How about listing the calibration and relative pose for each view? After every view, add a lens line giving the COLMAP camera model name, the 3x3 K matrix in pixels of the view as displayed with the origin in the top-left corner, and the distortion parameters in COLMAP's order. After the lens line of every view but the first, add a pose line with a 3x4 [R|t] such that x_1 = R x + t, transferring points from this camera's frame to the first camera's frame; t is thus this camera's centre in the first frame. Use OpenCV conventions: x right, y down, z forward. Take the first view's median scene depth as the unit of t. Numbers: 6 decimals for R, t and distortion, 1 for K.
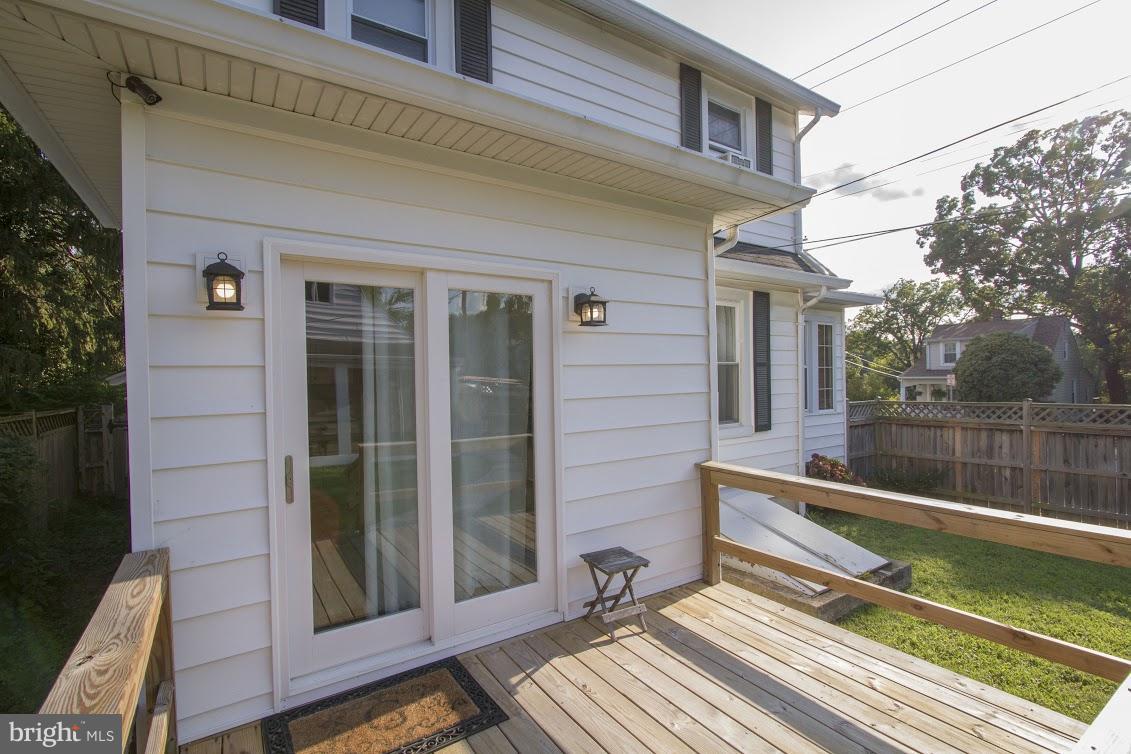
lens RADIAL K [[521.1, 0, 565.5], [0, 521.1, 377.0], [0, 0, 1]] dist [-0.015101, -0.000081]
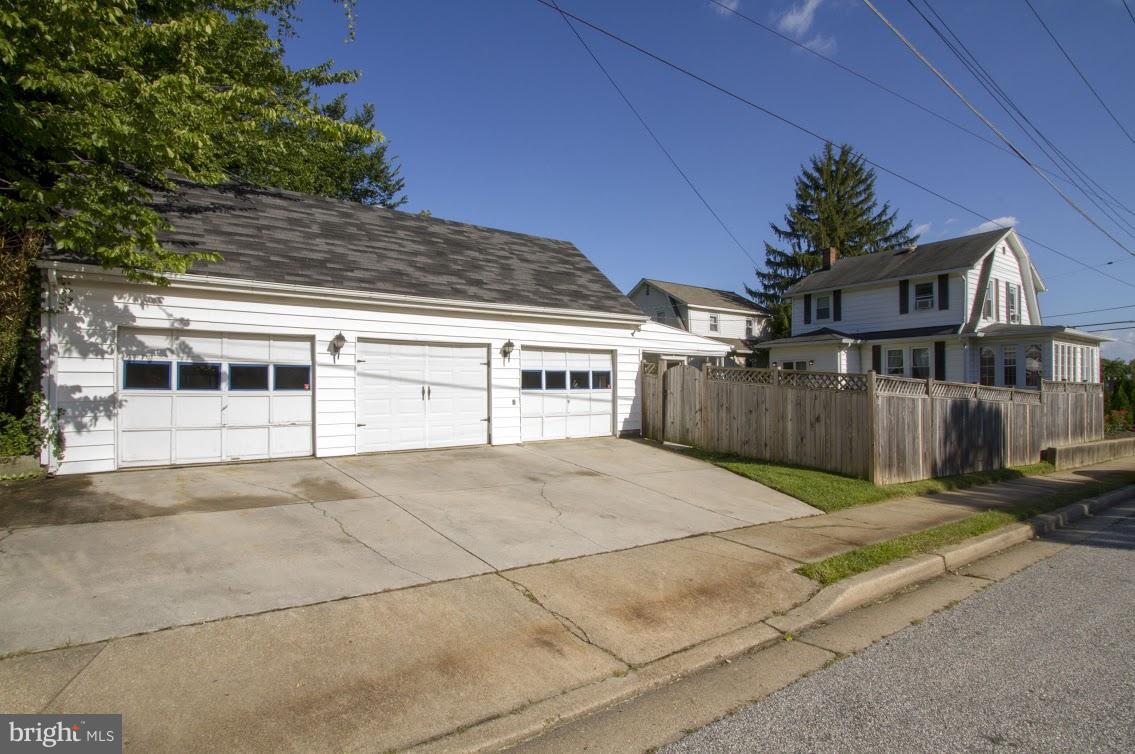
lens RADIAL K [[522.9, 0, 567.5], [0, 522.9, 377.0], [0, 0, 1]] dist [-0.015101, -0.000081]
pose [[-0.005058, -0.006797, -0.999964, 3.530563], [-0.006481, 0.999956, -0.006765, 0.070174], [0.999966, 0.006447, -0.005102, -1.142755]]
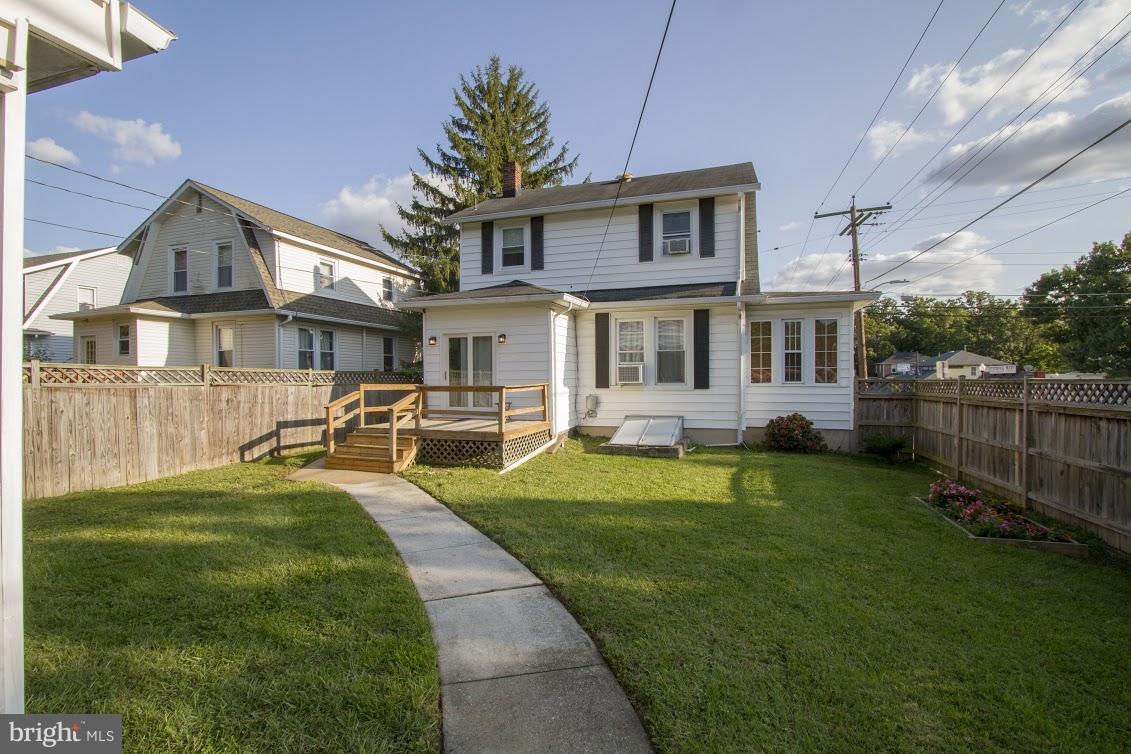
lens RADIAL K [[488.3, 0, 565.5], [0, 488.3, 377.0], [0, 0, 1]] dist [-0.013219, -0.000094]
pose [[0.621901, 0.014772, -0.782957, 1.488441], [-0.007959, 0.999890, 0.012543, 0.050190], [0.783055, -0.001569, 0.621950, -0.413390]]
